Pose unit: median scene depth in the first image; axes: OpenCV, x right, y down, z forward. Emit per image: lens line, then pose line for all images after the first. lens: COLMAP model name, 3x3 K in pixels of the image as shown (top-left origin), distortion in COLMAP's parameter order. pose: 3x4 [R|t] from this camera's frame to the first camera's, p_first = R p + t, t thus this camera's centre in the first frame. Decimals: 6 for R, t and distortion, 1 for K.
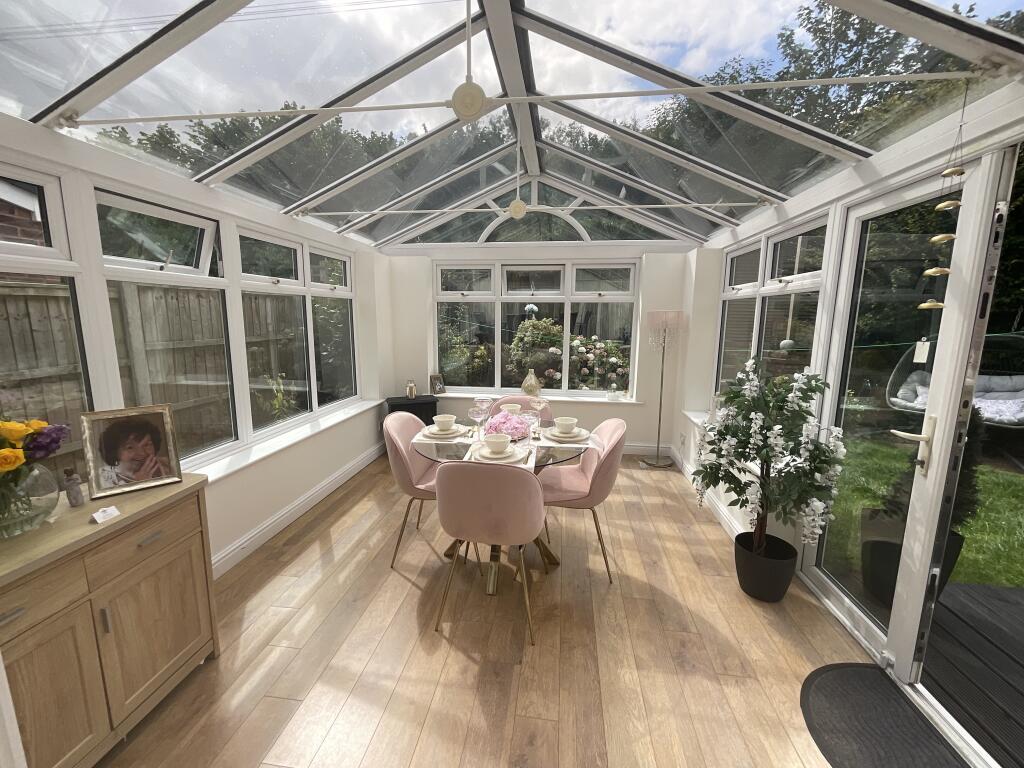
lens RADIAL K [[415.7, 0, 510.5], [0, 415.7, 384.7], [0, 0, 1]] dist [-0.002021, 0.000175]
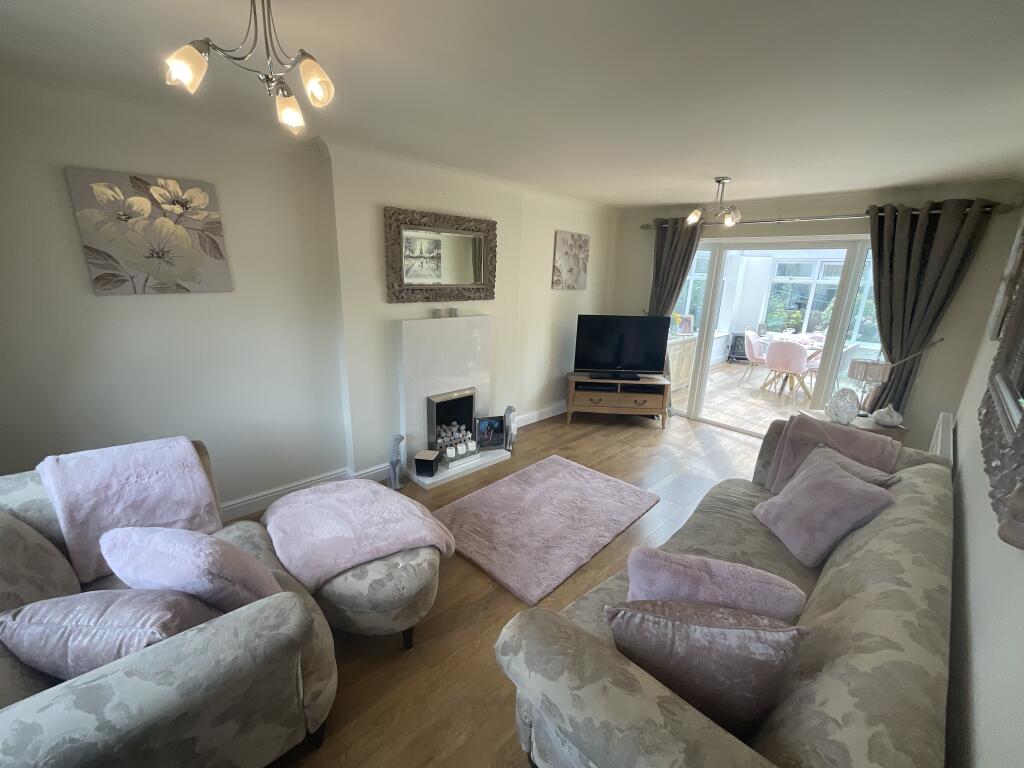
lens RADIAL K [[415.7, 0, 510.5], [0, 415.7, 384.7], [0, 0, 1]] dist [-0.002021, 0.000175]
pose [[0.775865, 0.176660, -0.605661, 0.113995], [-0.128071, 0.984110, 0.122986, 0.164498], [0.617763, -0.017853, 0.786161, -1.164453]]
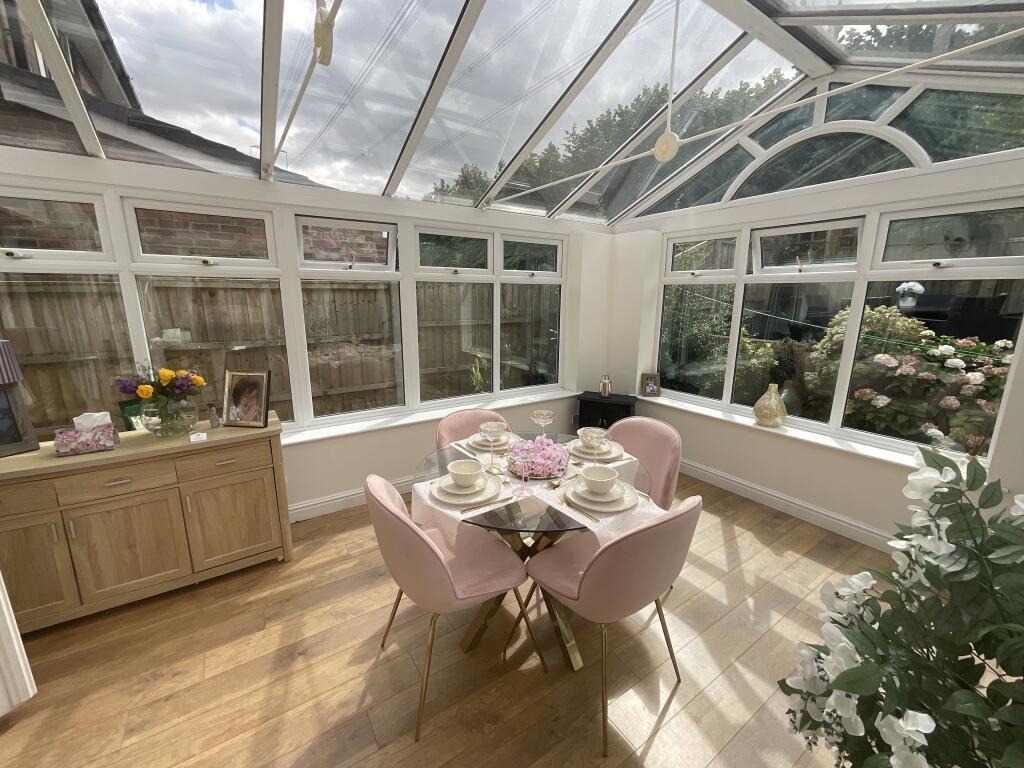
lens RADIAL K [[415.7, 0, 510.5], [0, 415.7, 384.7], [0, 0, 1]] dist [-0.002021, 0.000175]
pose [[0.661590, 0.154504, -0.733775, 0.279326], [-0.123365, 0.987636, 0.096728, -0.053299], [0.739648, 0.026528, 0.672471, 0.262492]]
